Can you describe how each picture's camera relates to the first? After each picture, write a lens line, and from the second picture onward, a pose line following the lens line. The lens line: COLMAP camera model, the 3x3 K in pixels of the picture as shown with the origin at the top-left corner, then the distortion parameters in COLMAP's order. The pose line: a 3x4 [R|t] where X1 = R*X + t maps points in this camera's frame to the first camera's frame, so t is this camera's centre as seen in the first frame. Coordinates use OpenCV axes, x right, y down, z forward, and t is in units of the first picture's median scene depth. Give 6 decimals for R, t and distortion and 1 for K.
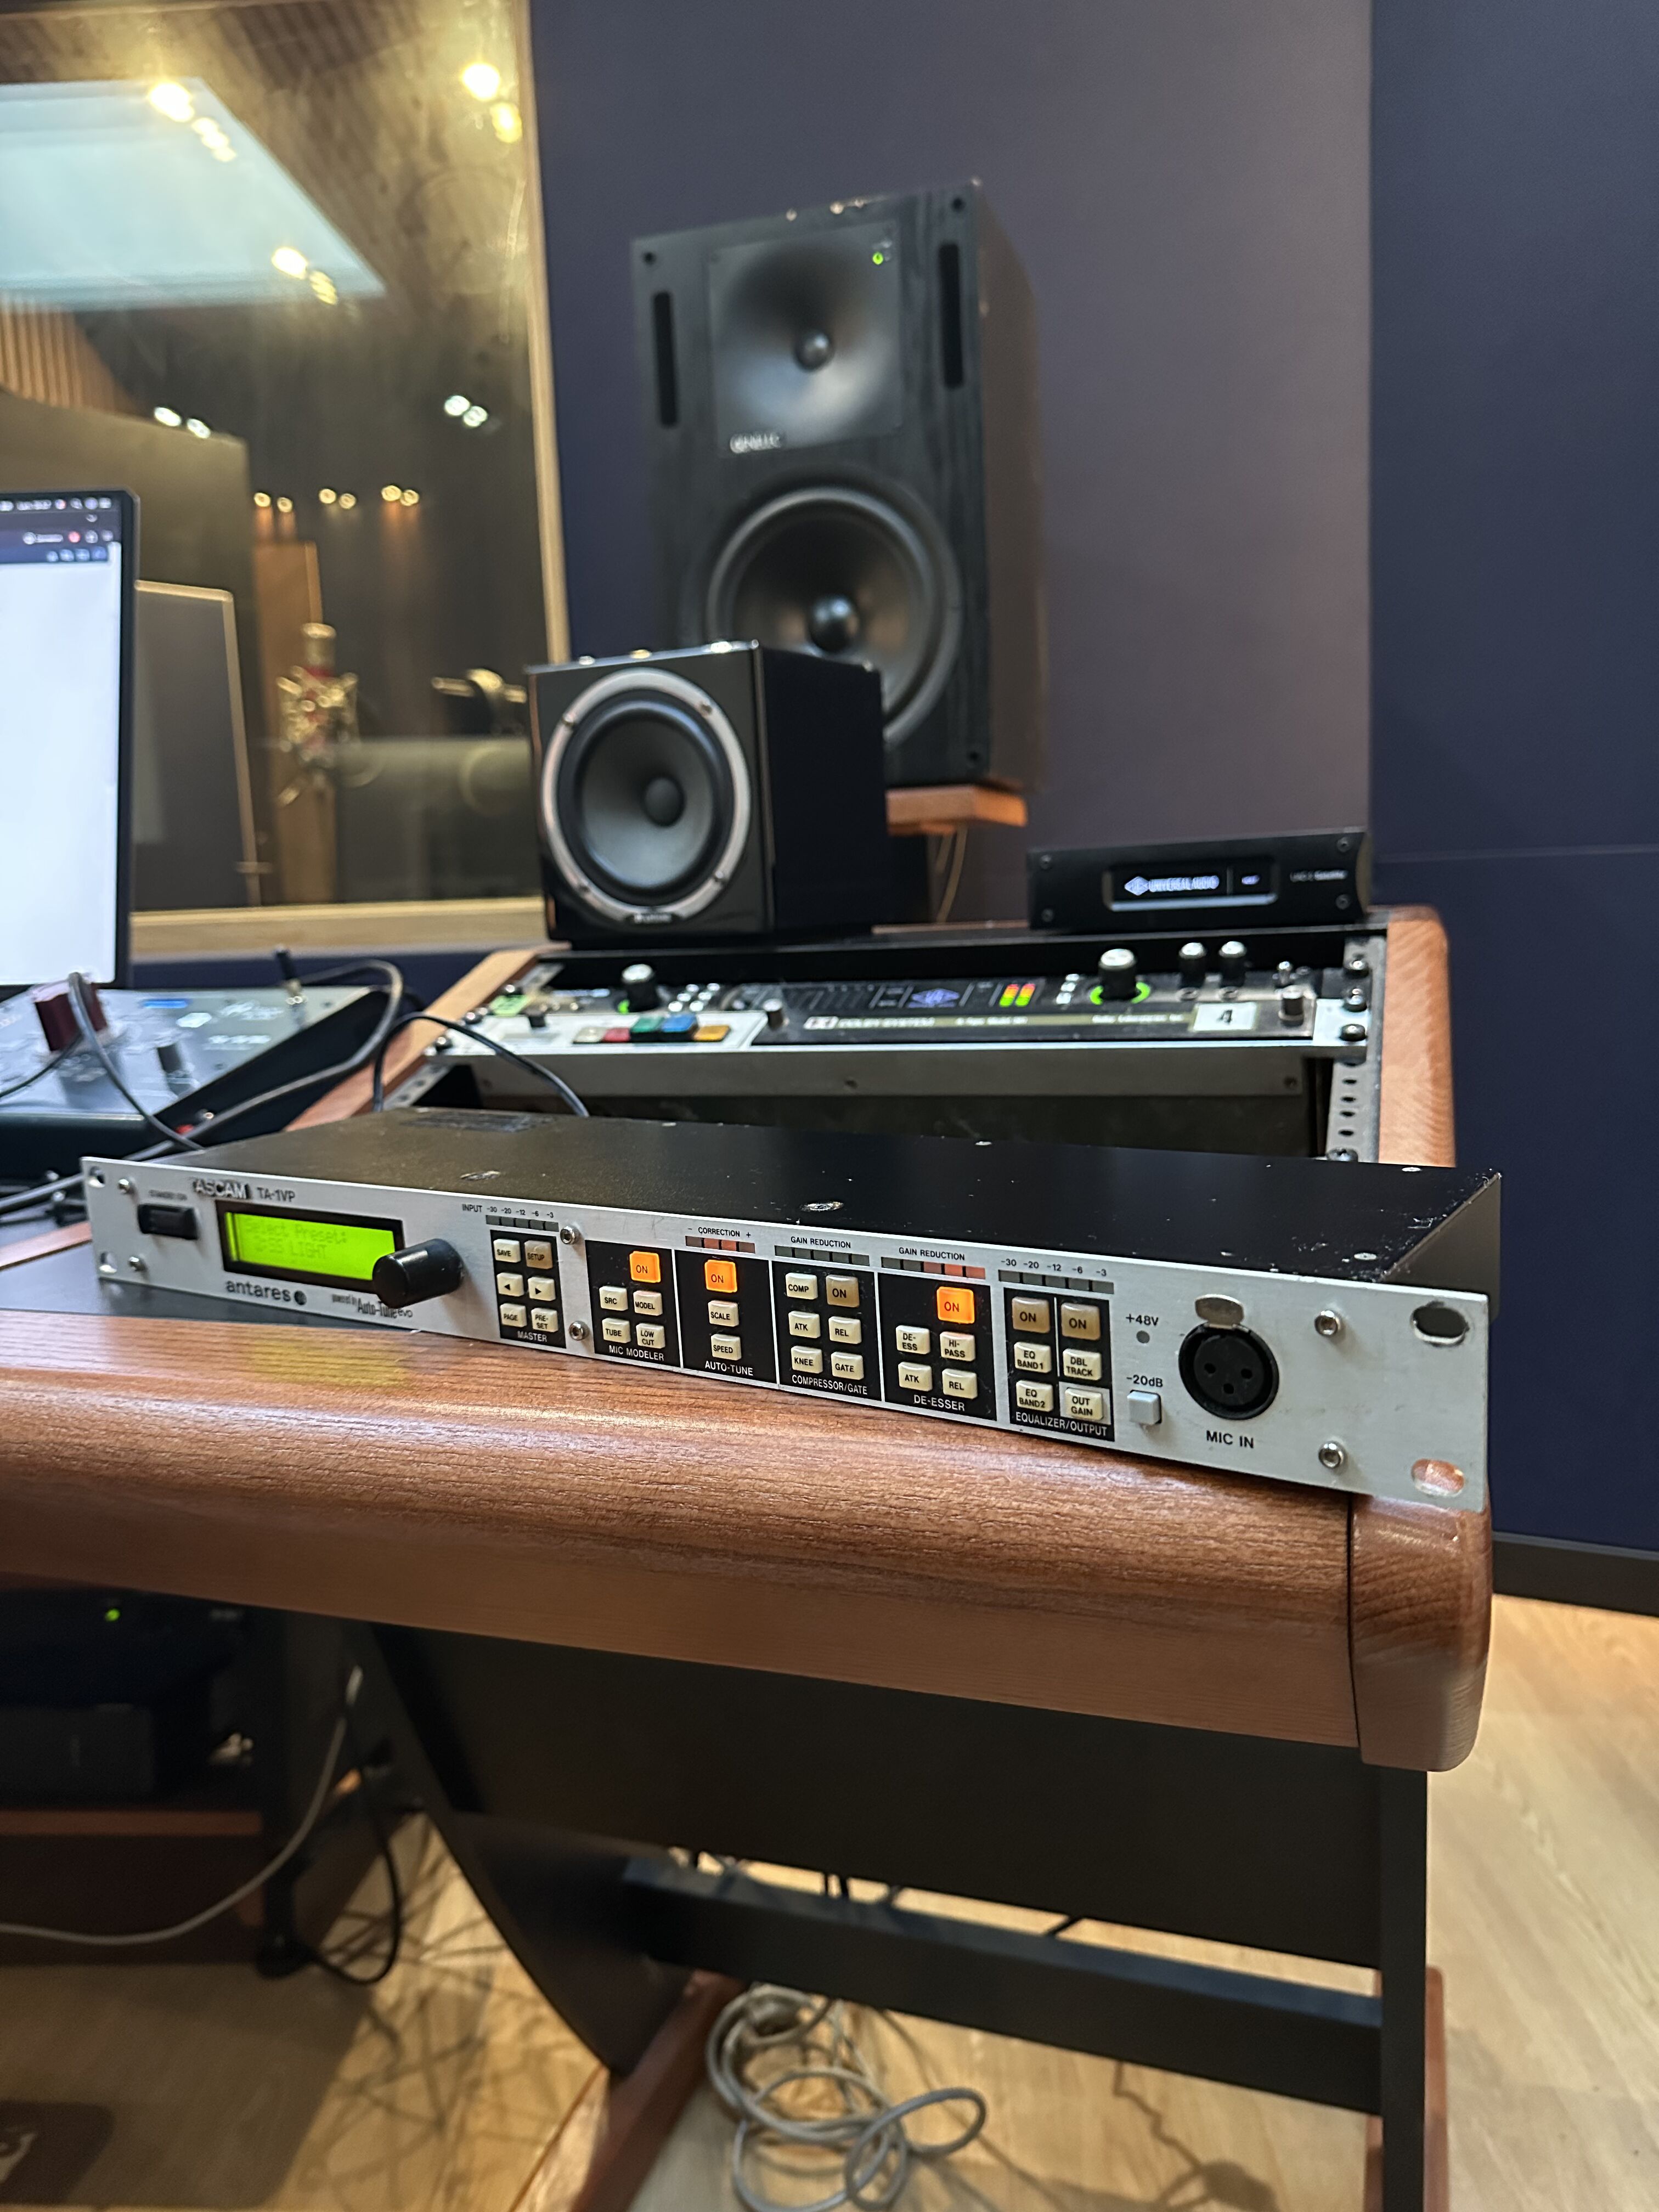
lens RADIAL K [[1568.1, 0, 803.9], [0, 1568.1, 1129.0], [0, 0, 1]] dist [0.041155, -0.003358]
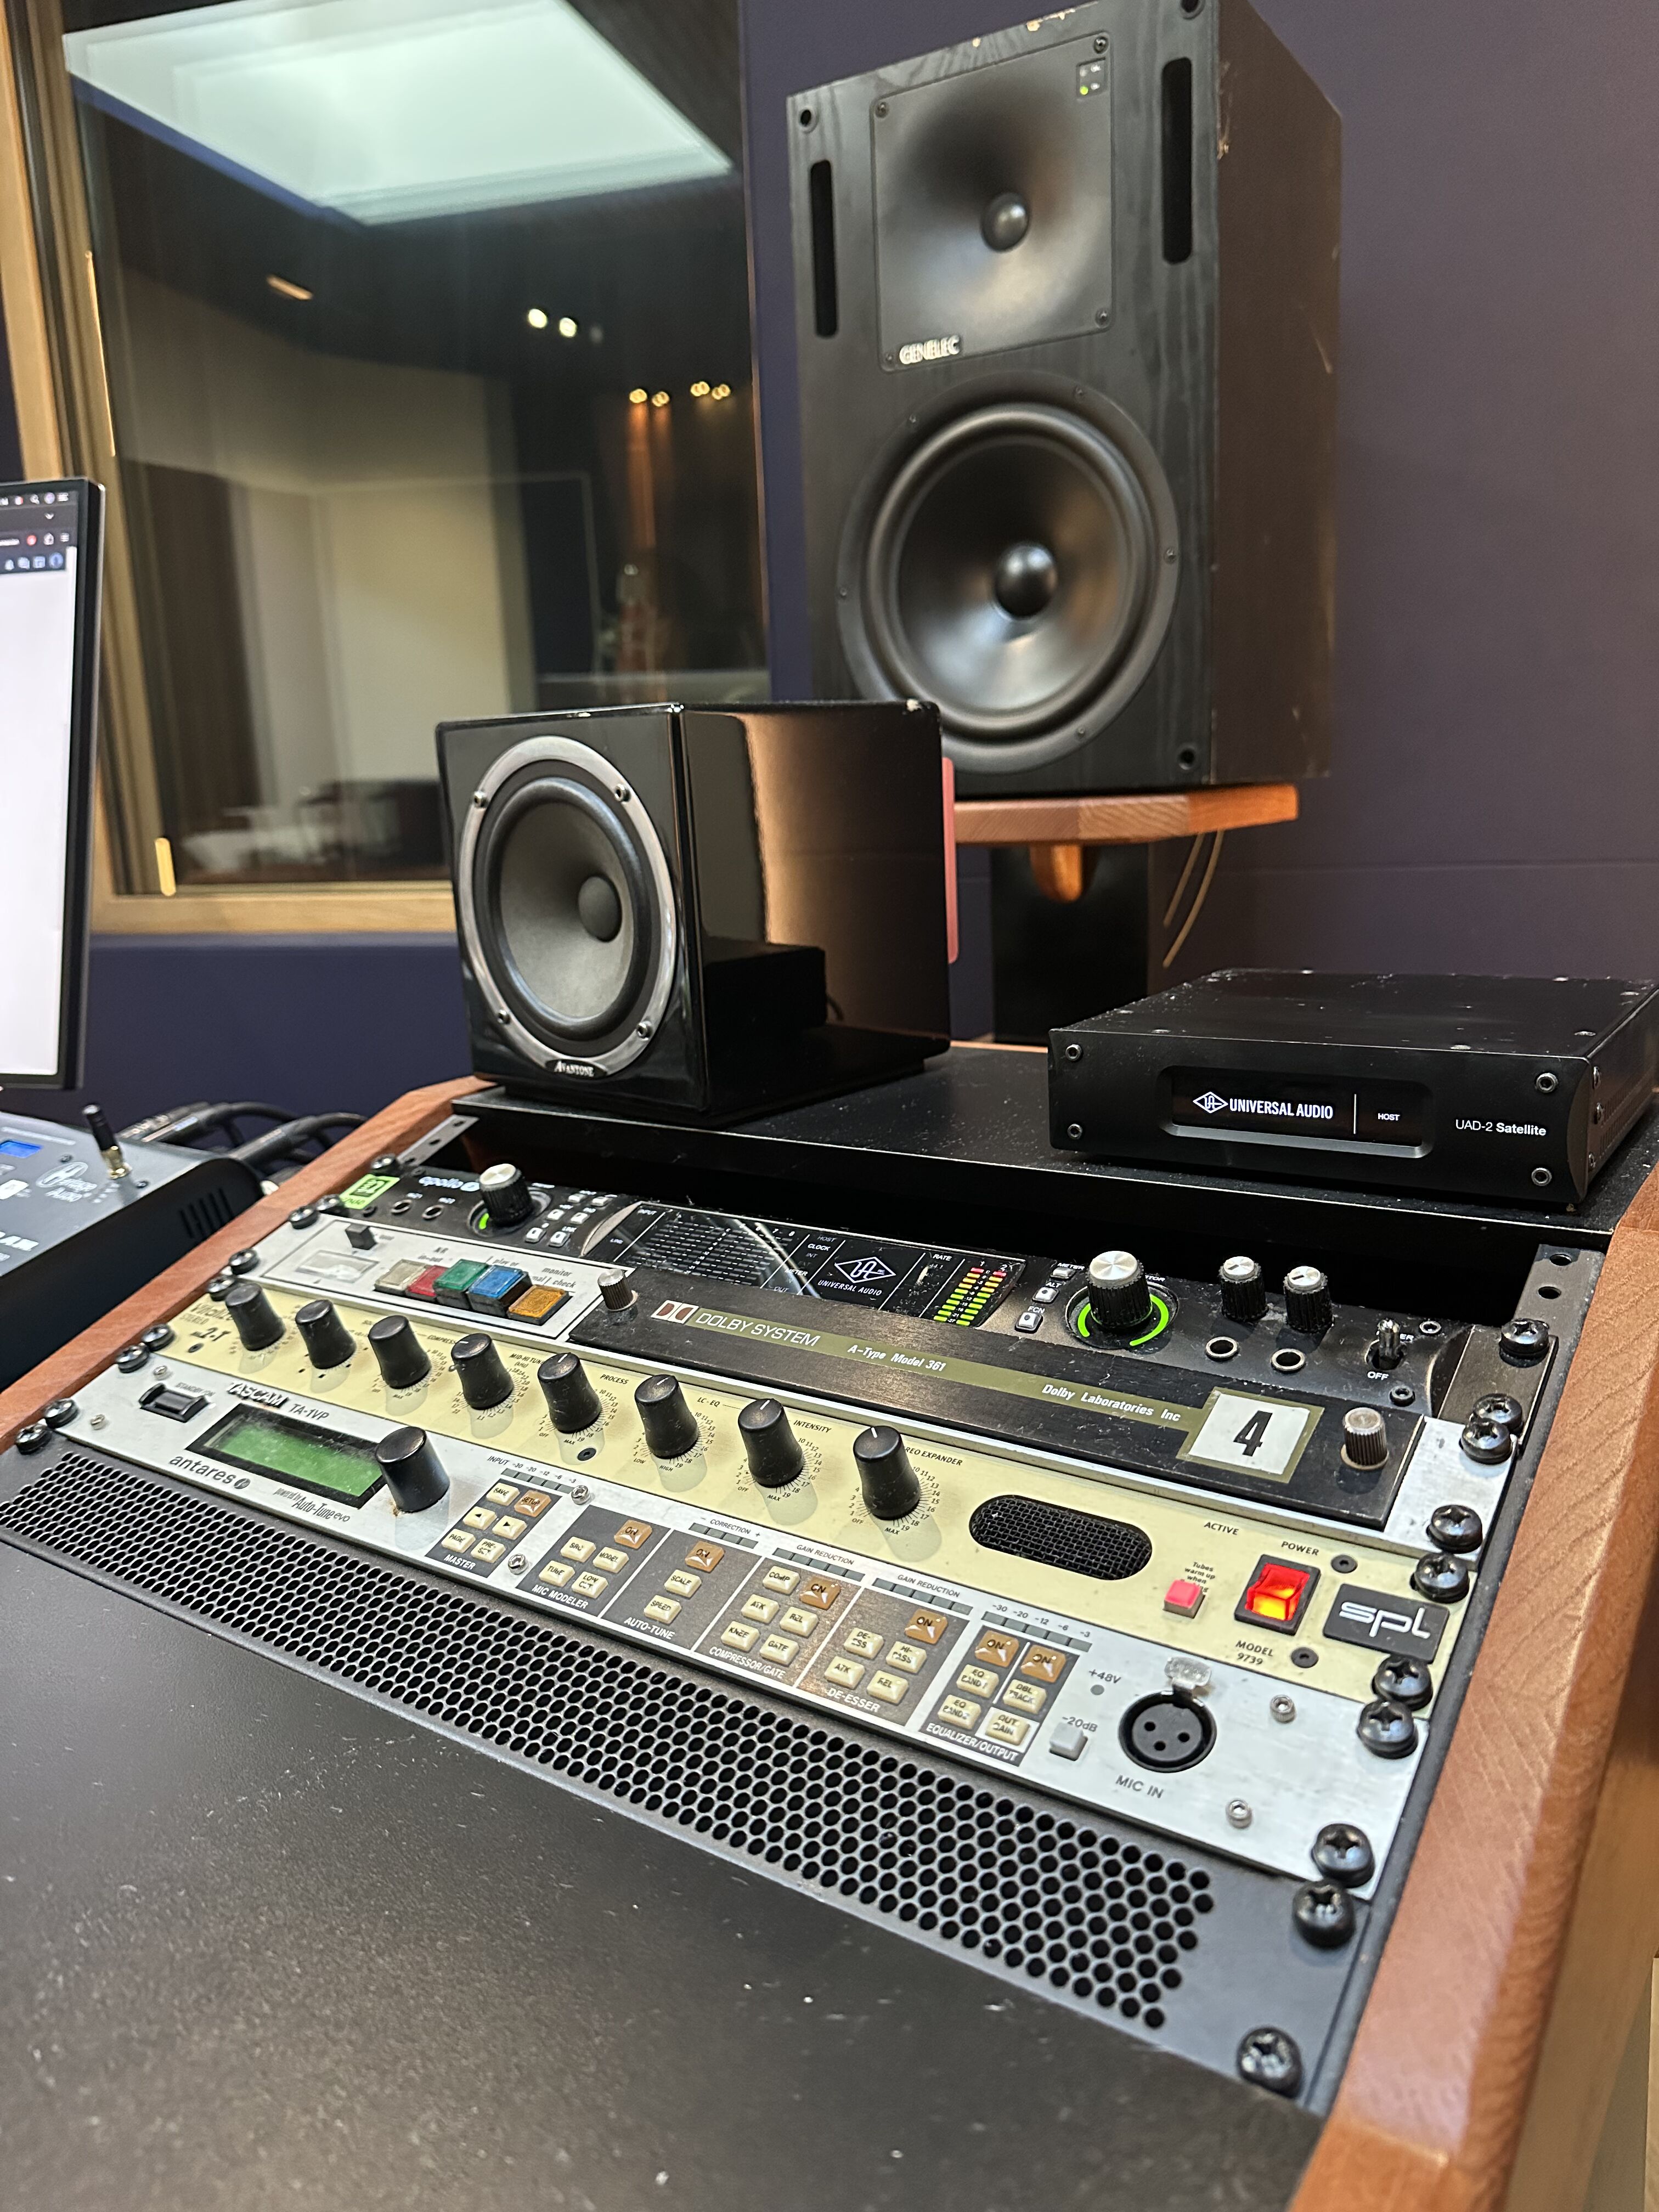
lens RADIAL K [[1548.2, 0, 829.5], [0, 1548.2, 1106.0], [0, 0, 1]] dist [0.030517, -0.000677]
pose [[0.970326, 0.053405, -0.235830, 0.205076], [-0.037135, 0.996647, 0.072906, -0.188201], [0.238933, -0.061985, 0.969056, 0.349948]]
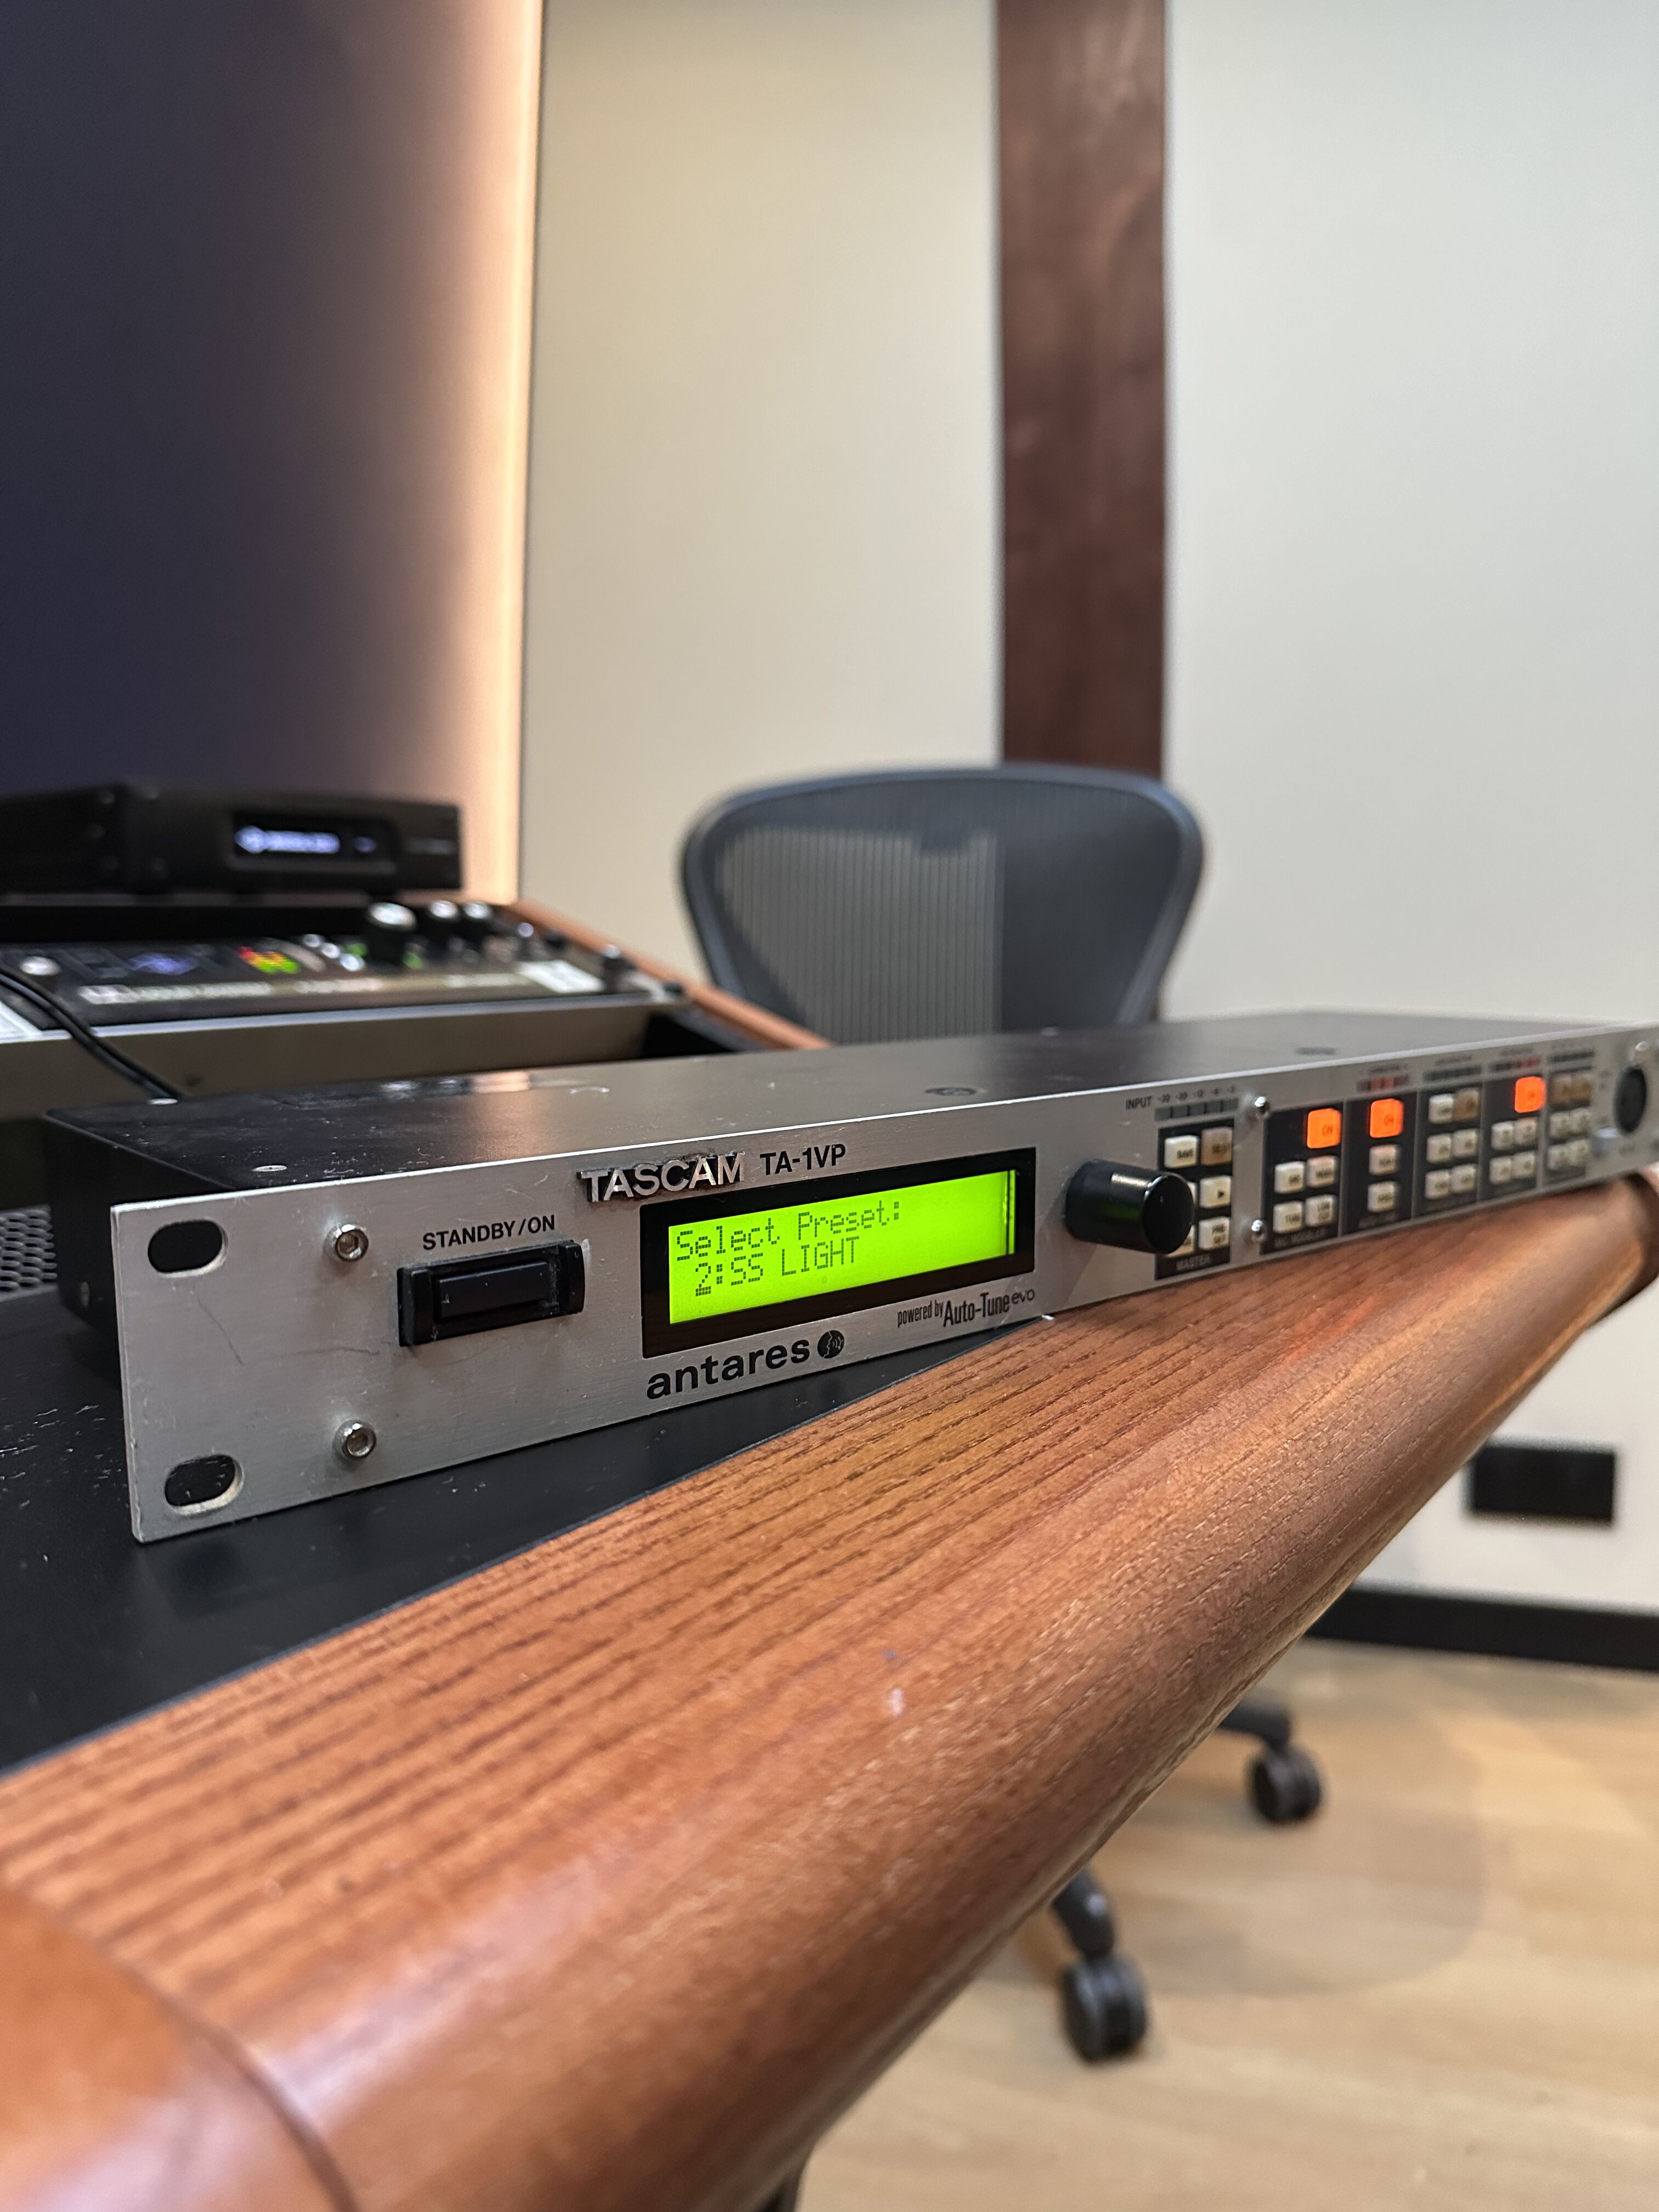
lens RADIAL K [[1627.7, 0, 834.2], [0, 1627.7, 1113.7], [0, 0, 1]] dist [-0.001828, -0.009246]
pose [[0.287733, -0.068804, 0.955236, -0.499582], [0.152224, 0.988022, 0.025313, 0.008258], [-0.945536, 0.138127, 0.294760, 0.480738]]
